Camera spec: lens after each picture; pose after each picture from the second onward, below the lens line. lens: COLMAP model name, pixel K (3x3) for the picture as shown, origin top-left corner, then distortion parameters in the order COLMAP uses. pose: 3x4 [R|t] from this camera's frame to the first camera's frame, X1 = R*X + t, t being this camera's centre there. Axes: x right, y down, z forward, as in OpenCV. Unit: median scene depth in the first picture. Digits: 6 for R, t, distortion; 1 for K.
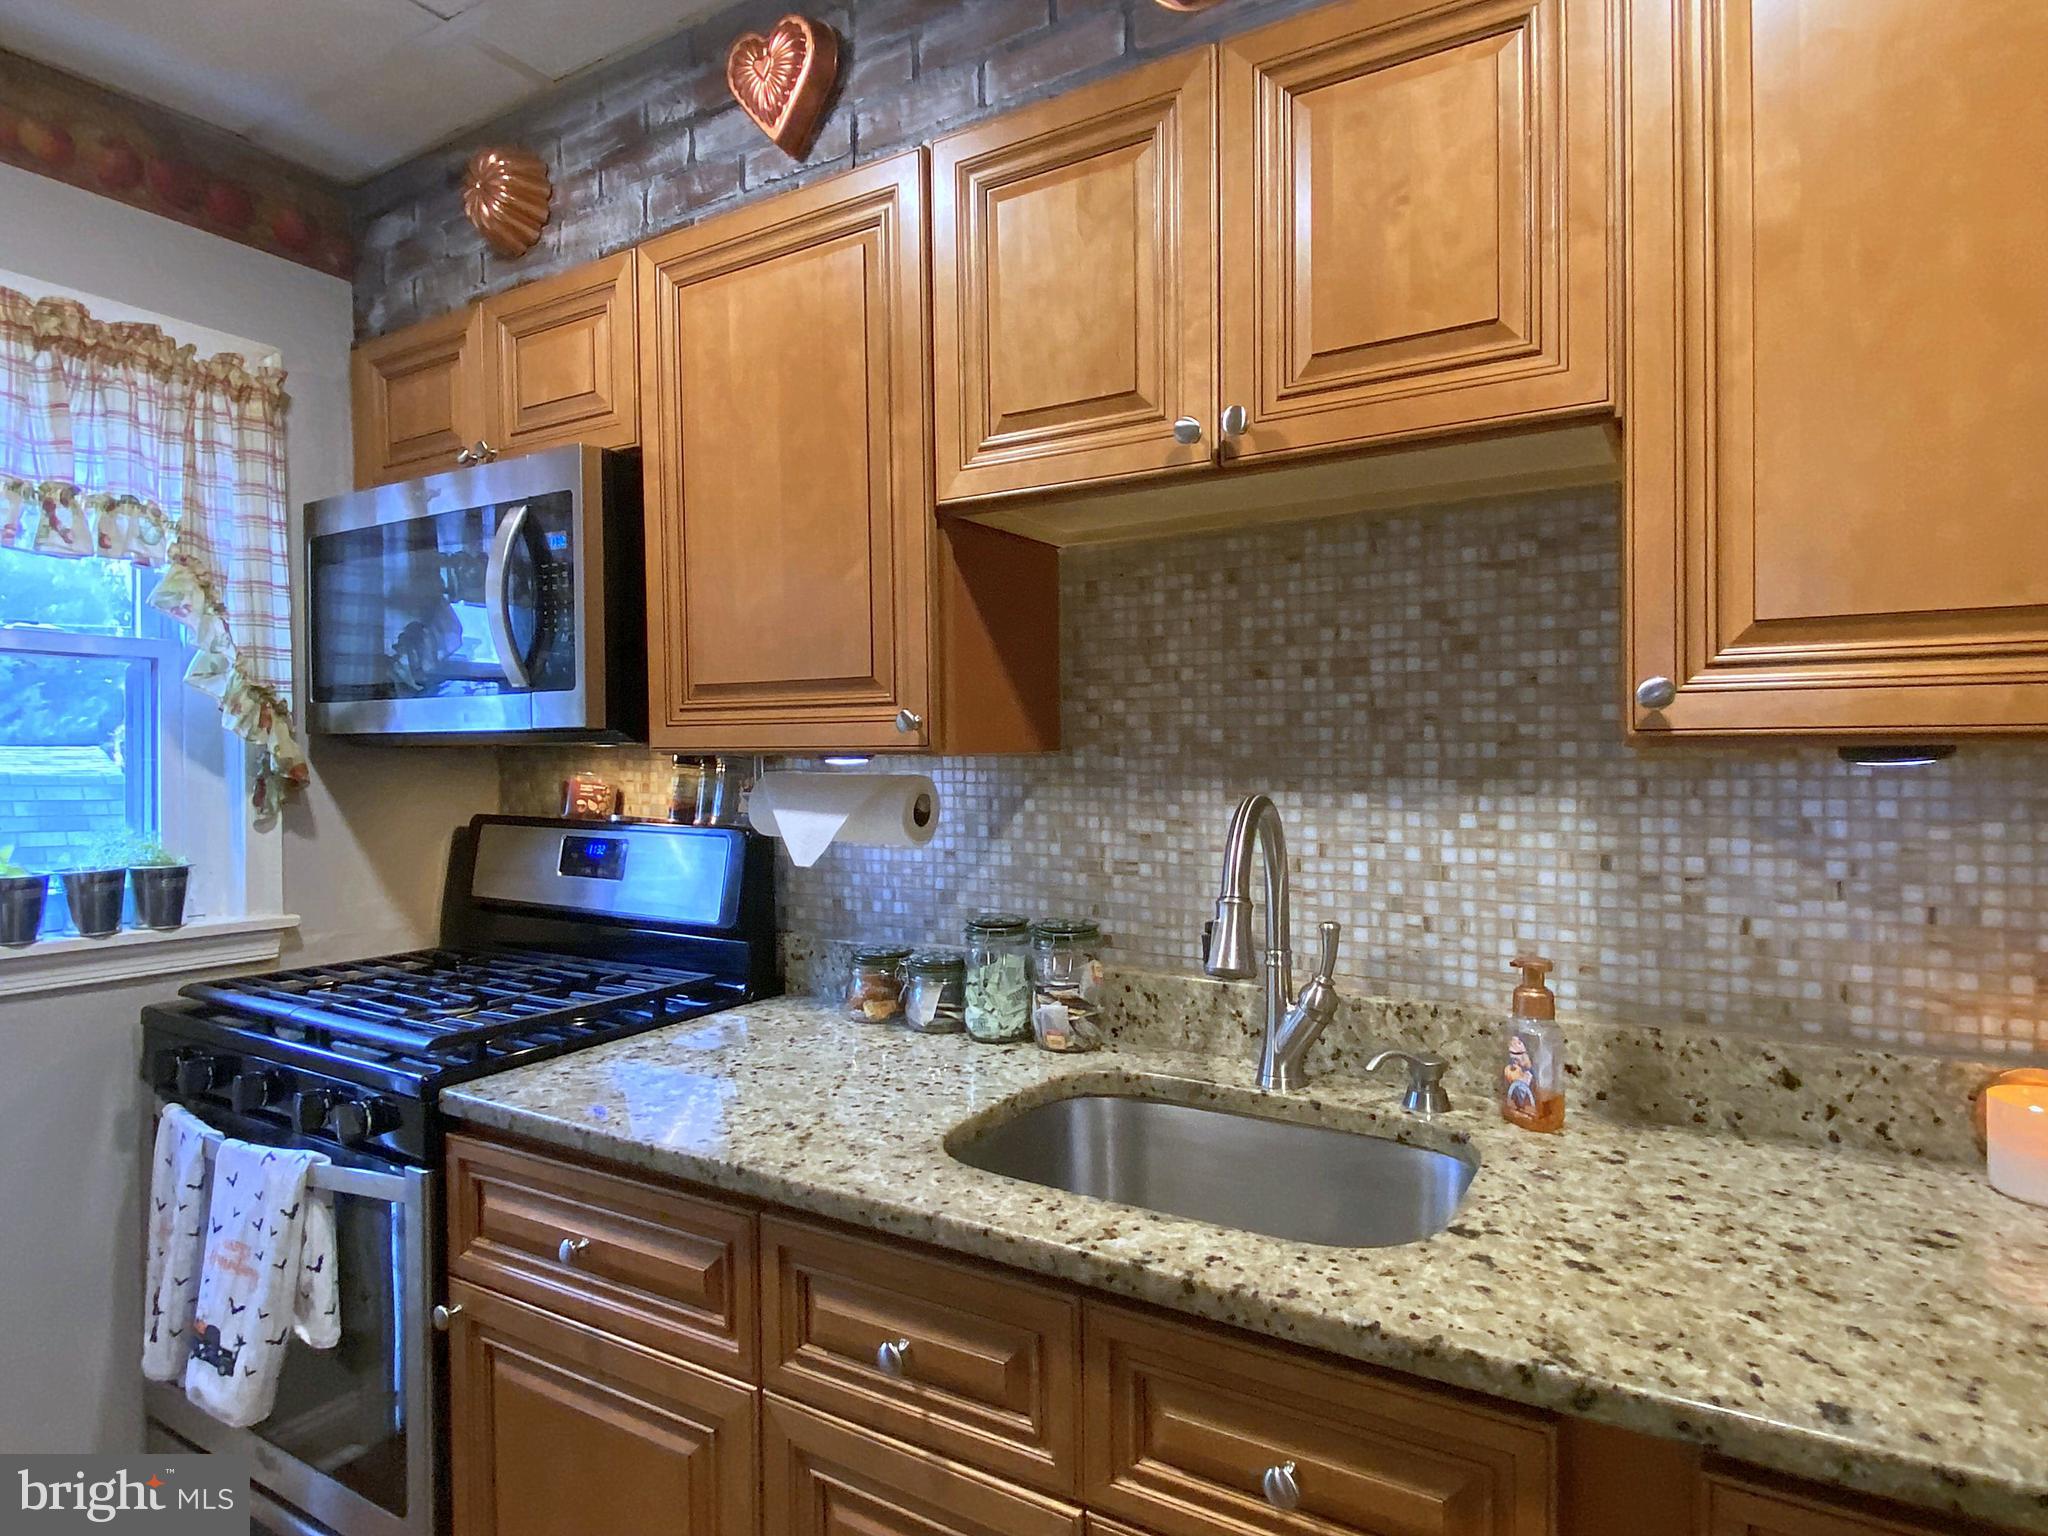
lens RADIAL K [[1145.1, 0, 1037.2], [0, 1145.1, 768.6], [0, 0, 1]] dist [0.060260, -0.057460]
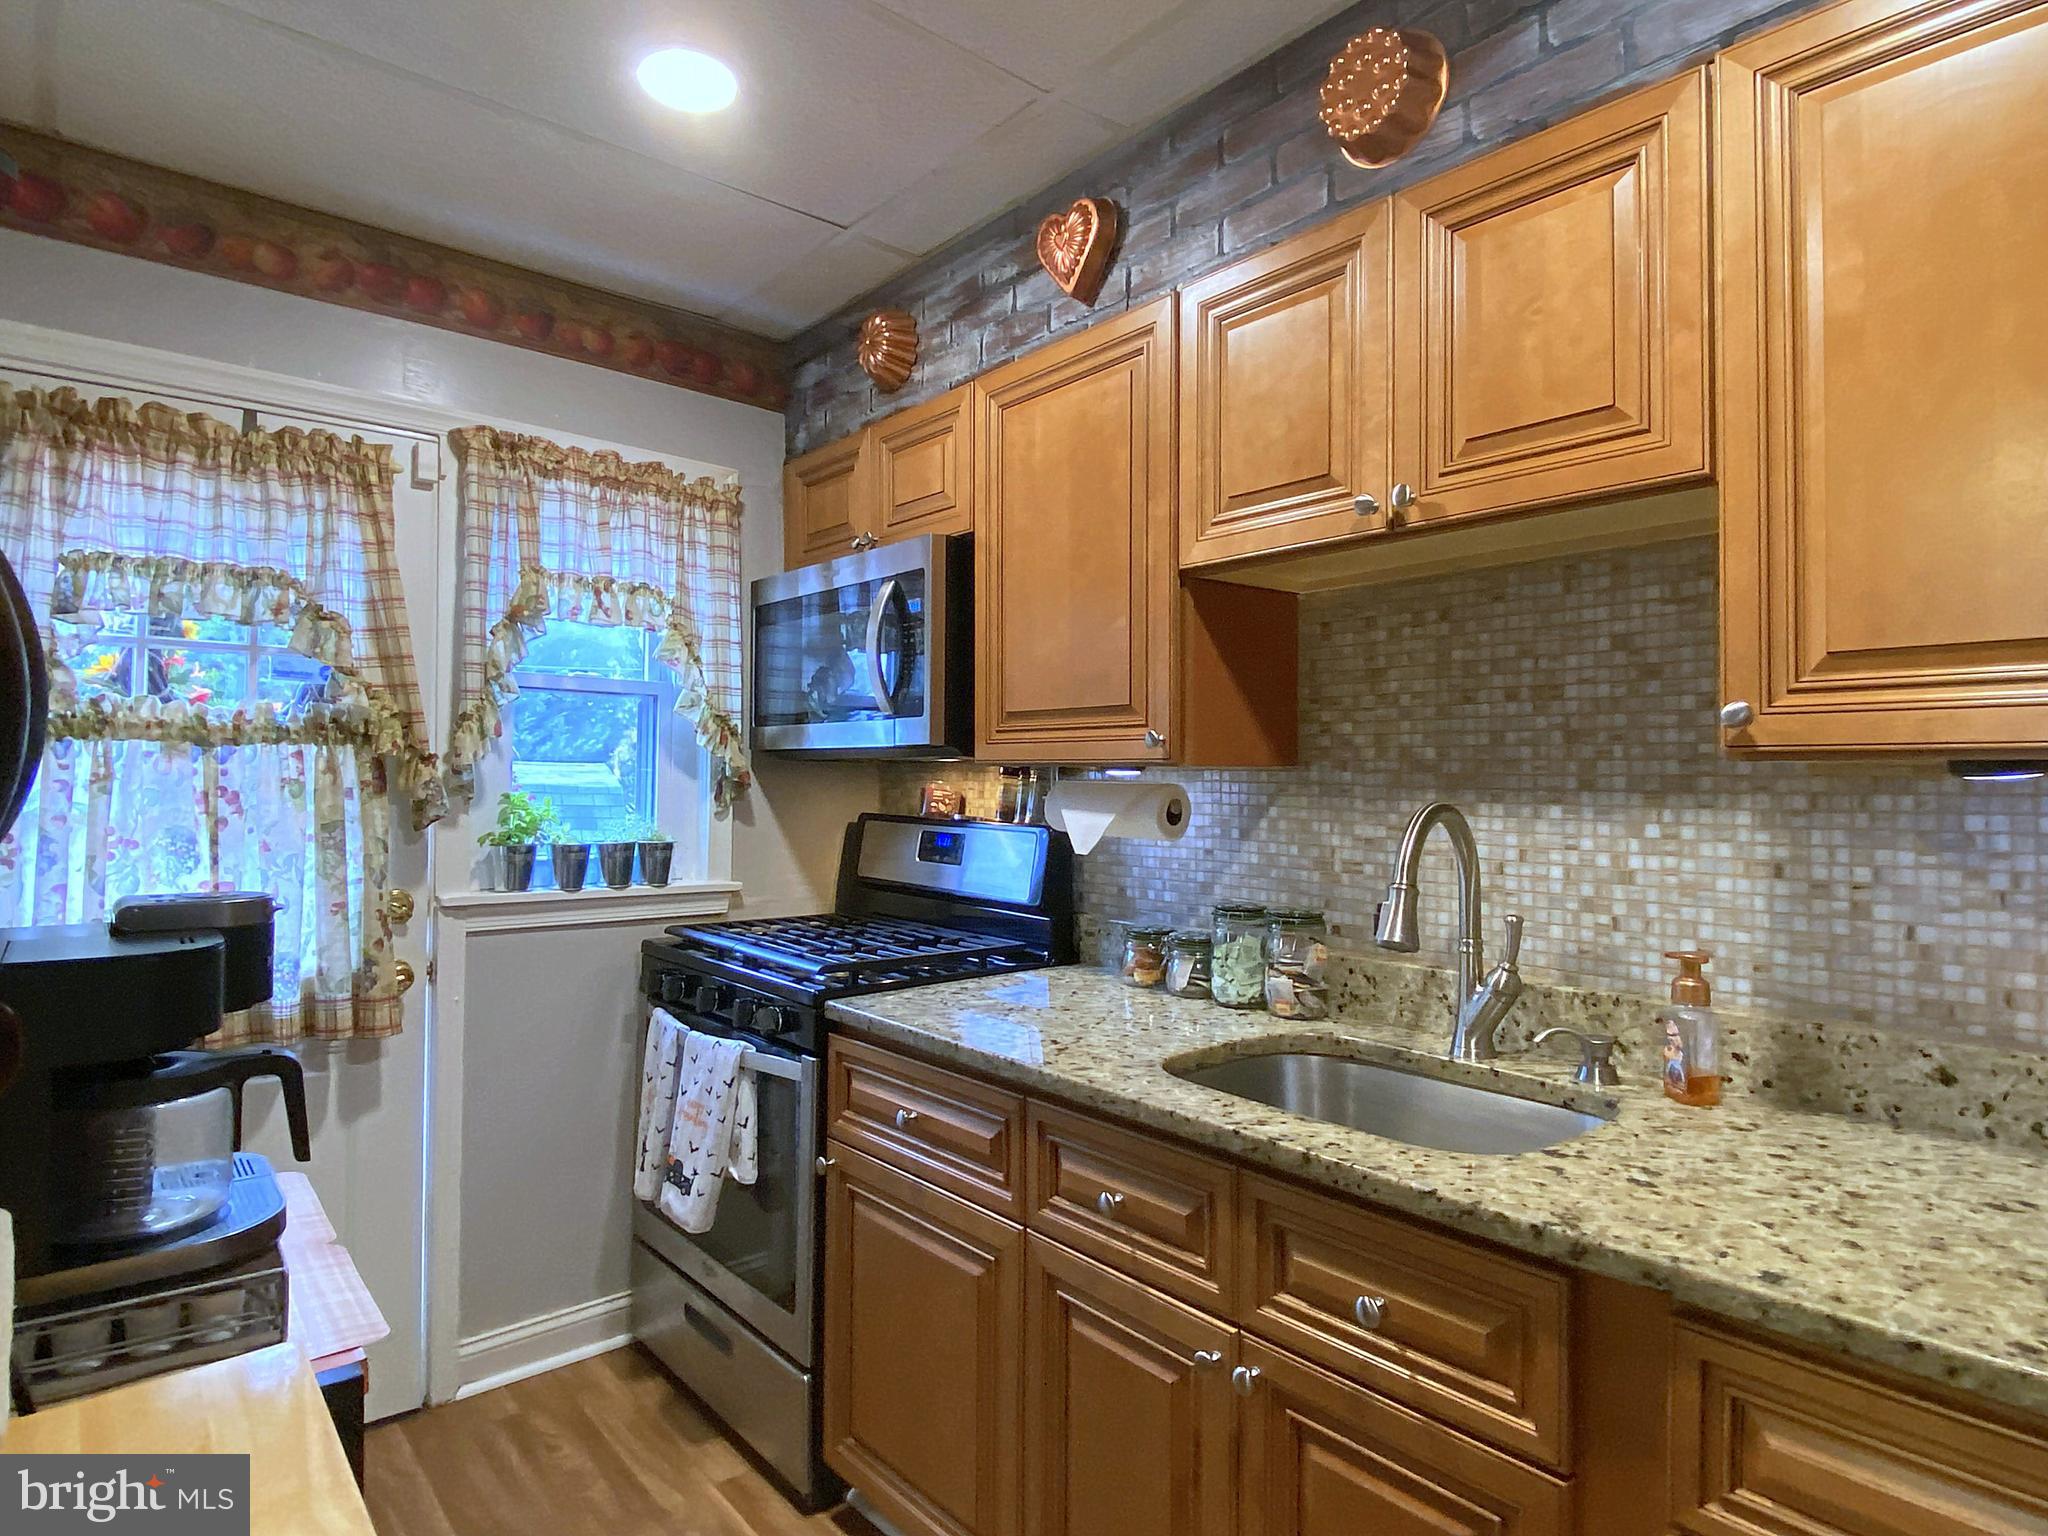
lens RADIAL K [[1134.2, 0, 1024.0], [0, 1134.2, 768.0], [0, 0, 1]] dist [0.096912, -0.092305]
pose [[0.947599, 0.011253, -0.319263, 0.144998], [-0.018381, 0.999644, -0.019321, 0.016419], [0.318932, 0.024177, 0.947469, -0.228389]]
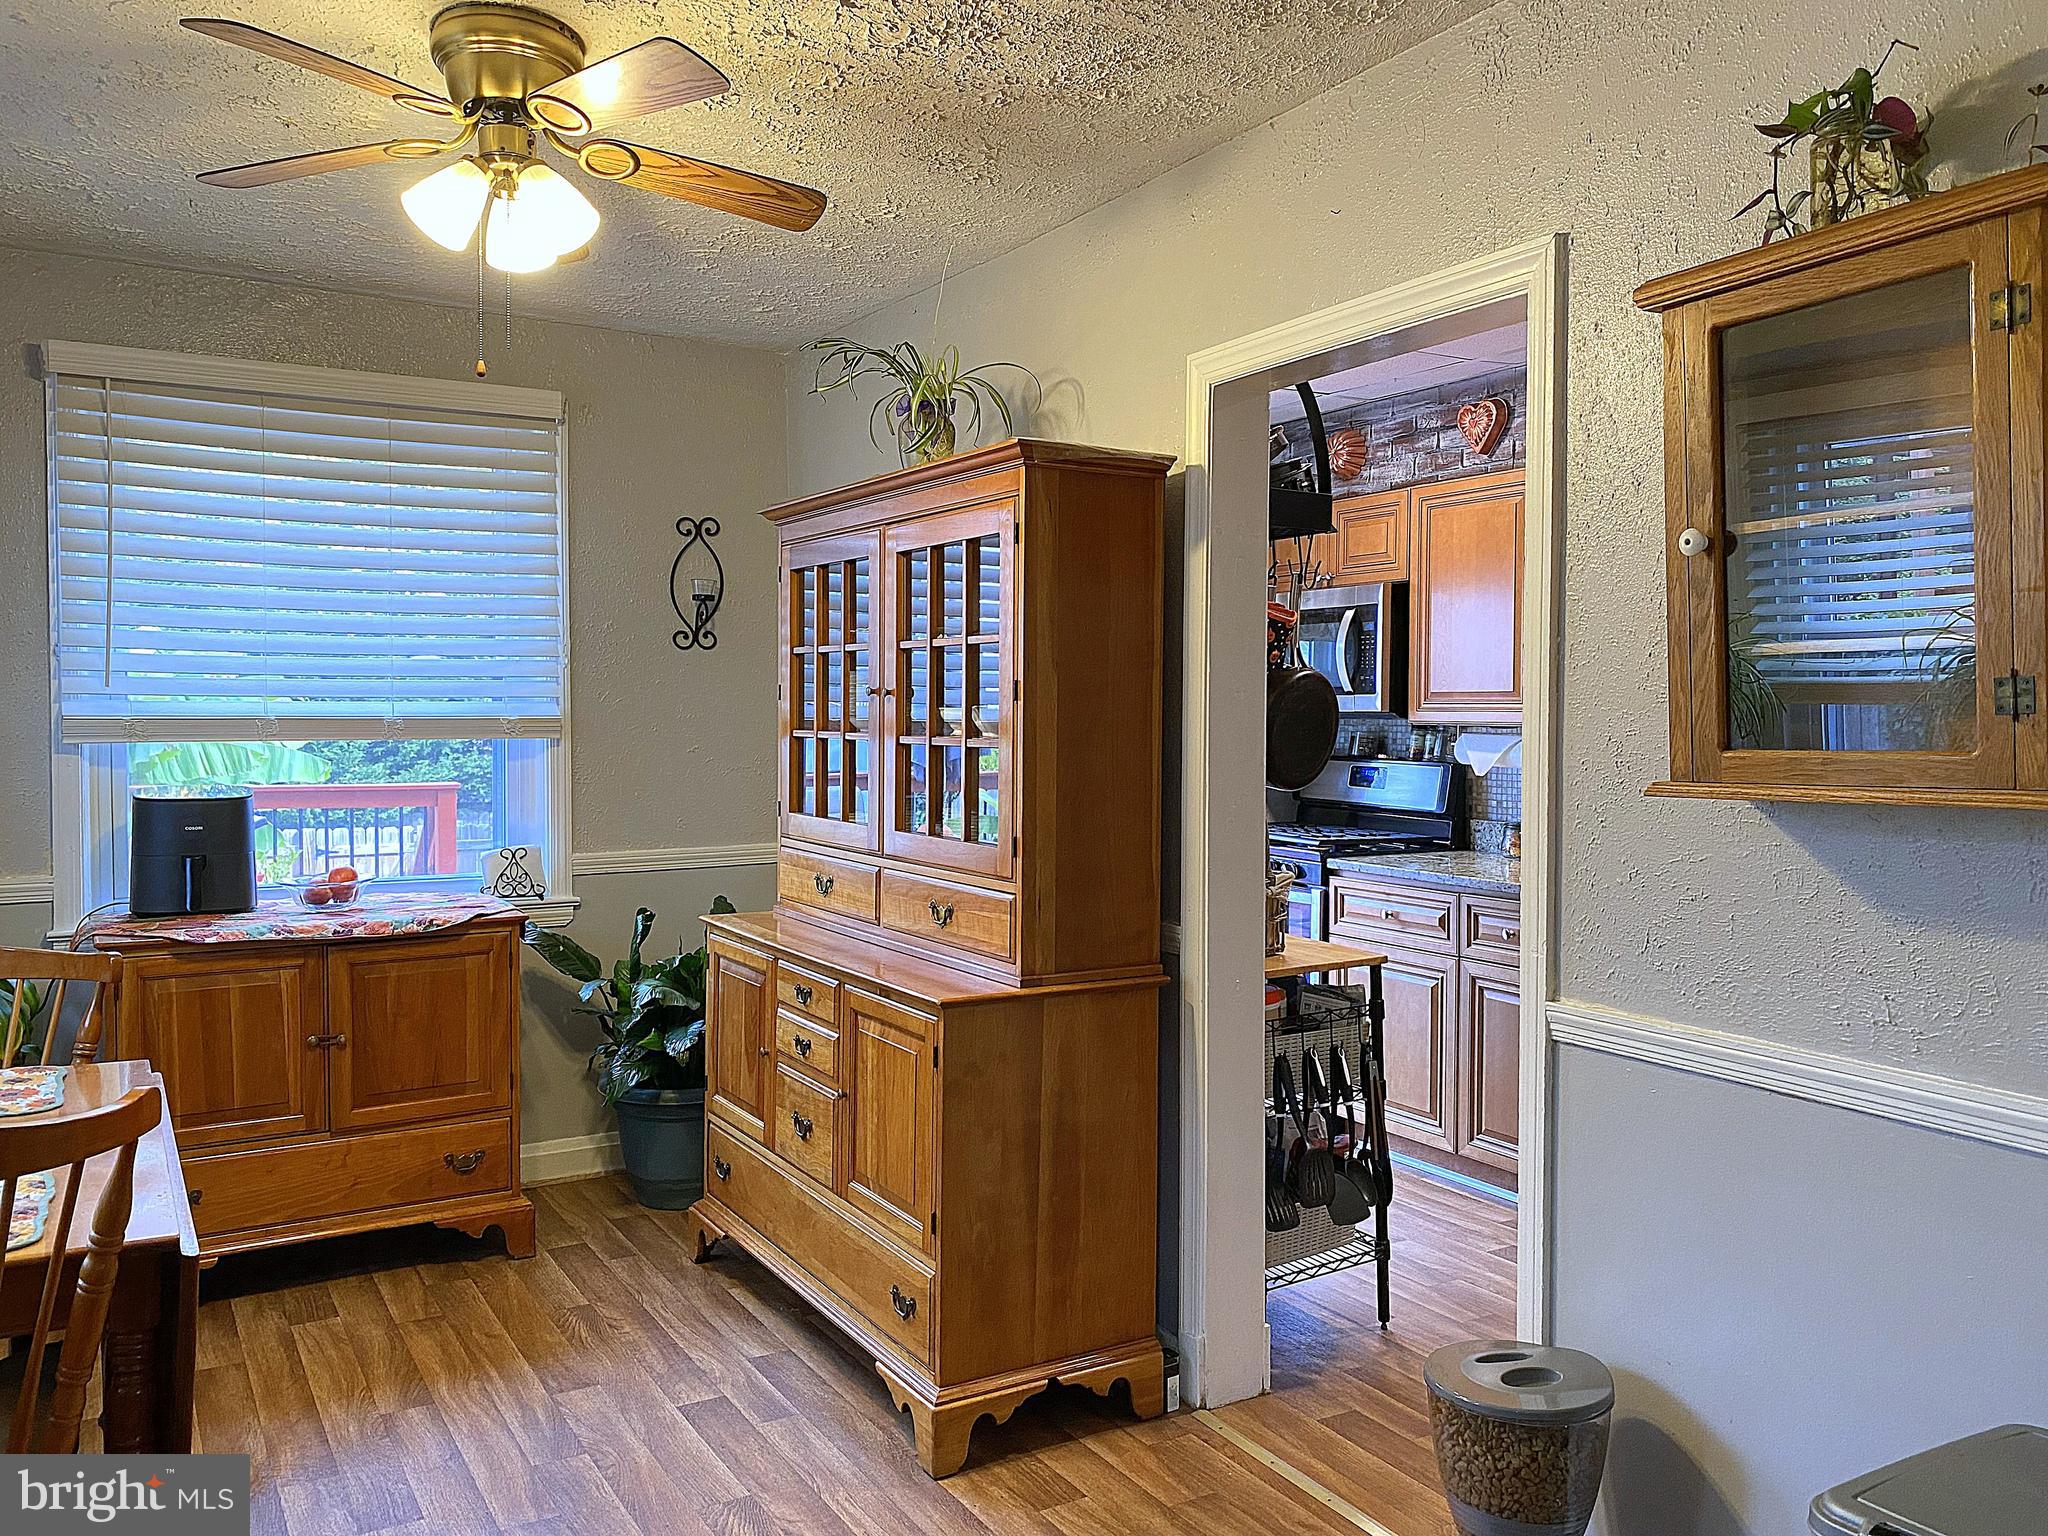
lens RADIAL K [[1576.6, 0, 1024.0], [0, 1576.6, 768.0], [0, 0, 1]] dist [0.125258, 0.000000]
pose [[0.880364, 0.025861, -0.473594, 0.492616], [-0.016465, 0.999577, 0.023976, 0.012572], [0.474013, -0.013310, 0.880417, -2.190814]]
